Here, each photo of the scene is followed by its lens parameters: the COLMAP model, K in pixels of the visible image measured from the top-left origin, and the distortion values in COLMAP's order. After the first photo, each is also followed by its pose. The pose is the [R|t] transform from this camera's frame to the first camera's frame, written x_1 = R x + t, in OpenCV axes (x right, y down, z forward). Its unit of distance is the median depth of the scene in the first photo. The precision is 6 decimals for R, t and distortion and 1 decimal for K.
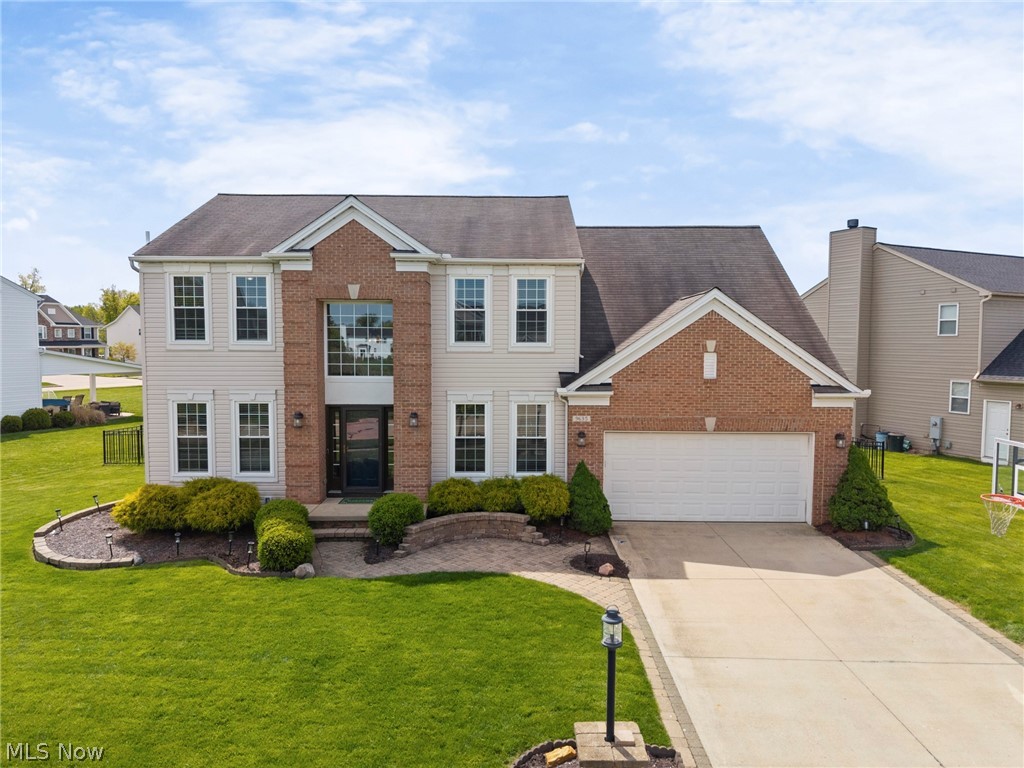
lens RADIAL K [[697.1, 0, 517.2], [0, 697.1, 380.8], [0, 0, 1]] dist [0.000607, -0.000127]
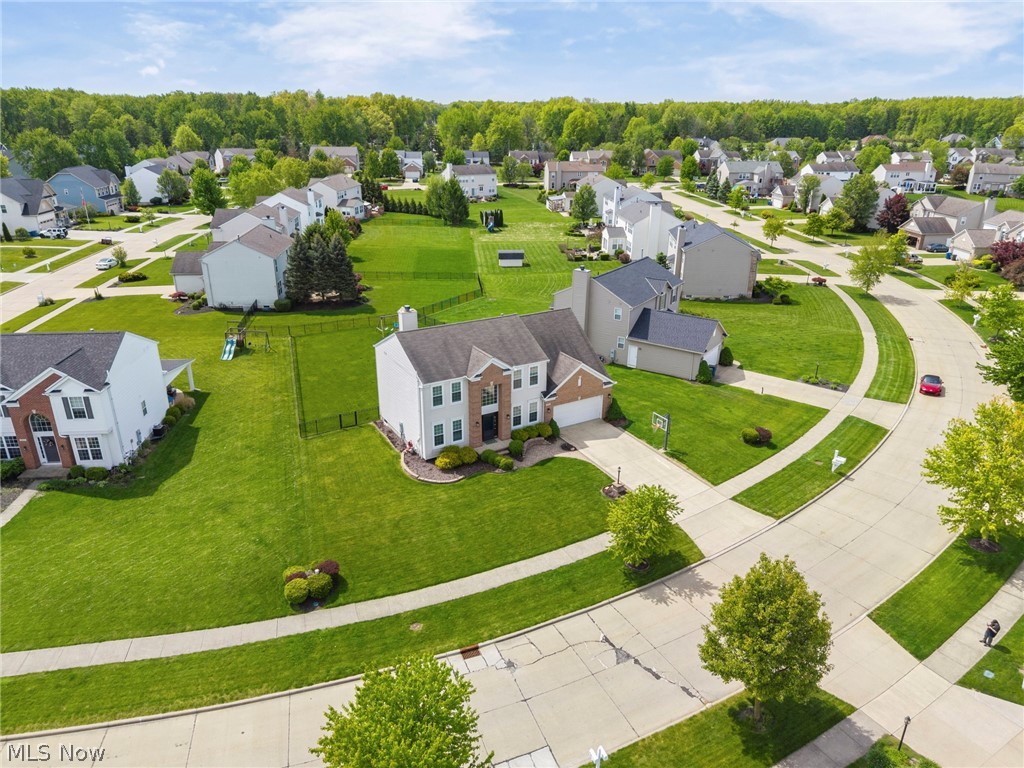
lens RADIAL K [[697.1, 0, 510.0], [0, 697.1, 385.8], [0, 0, 1]] dist [0.000607, -0.000127]
pose [[0.864222, -0.186322, 0.467338, -1.605939], [0.026400, 0.944411, 0.327706, -1.128279], [-0.502418, -0.270873, 0.821099, -1.623813]]
